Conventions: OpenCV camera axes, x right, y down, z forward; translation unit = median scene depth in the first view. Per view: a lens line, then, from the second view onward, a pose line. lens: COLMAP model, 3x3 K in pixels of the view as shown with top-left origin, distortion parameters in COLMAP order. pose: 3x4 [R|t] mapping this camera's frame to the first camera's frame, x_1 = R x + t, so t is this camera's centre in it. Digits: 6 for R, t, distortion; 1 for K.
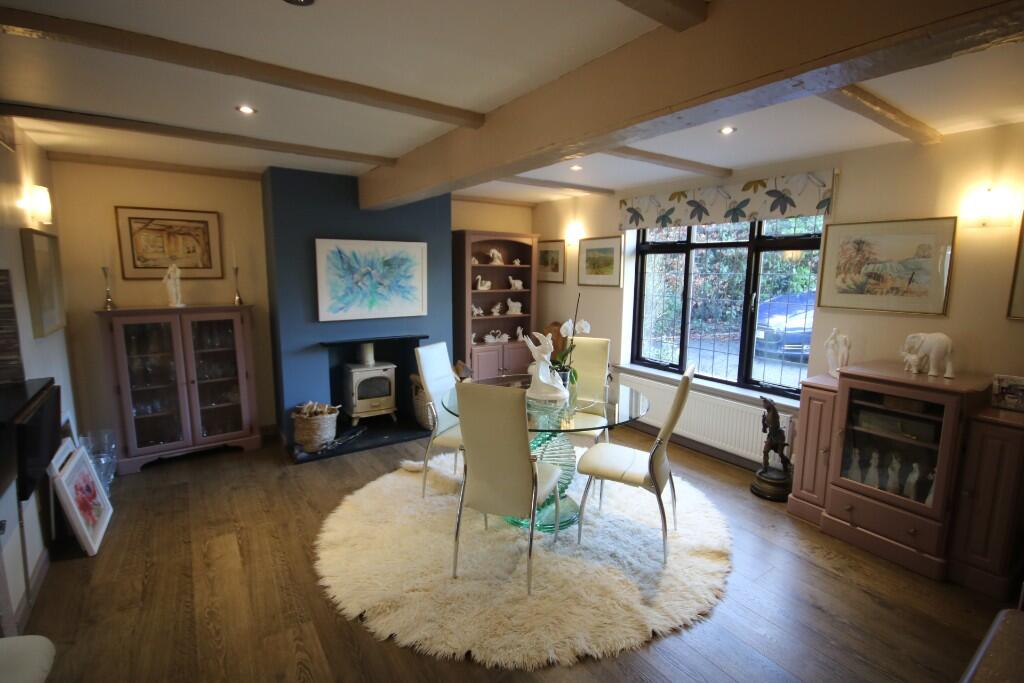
lens RADIAL K [[491.1, 0, 526.0], [0, 491.1, 341.0], [0, 0, 1]] dist [0.000352, 0.000288]
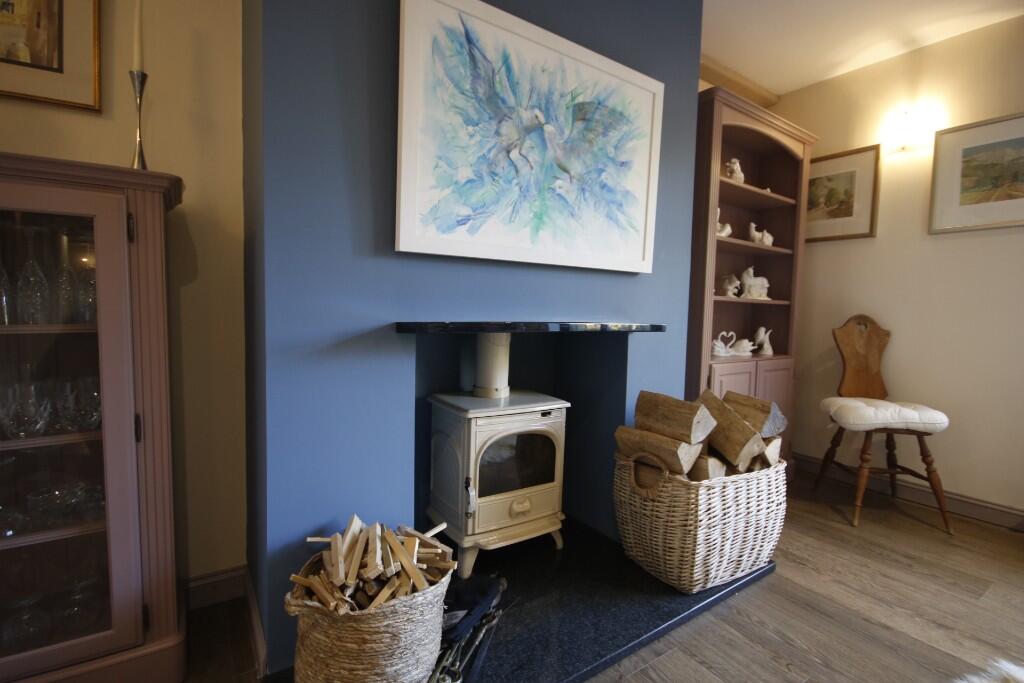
lens RADIAL K [[472.4, 0, 512.0], [0, 472.4, 341.5], [0, 0, 1]] dist [0.001358, 0.000100]
pose [[0.999128, 0.020844, -0.036173, -0.315866], [-0.023474, 0.996991, -0.073879, 0.032938], [0.034524, 0.074664, 0.996611, 0.667690]]
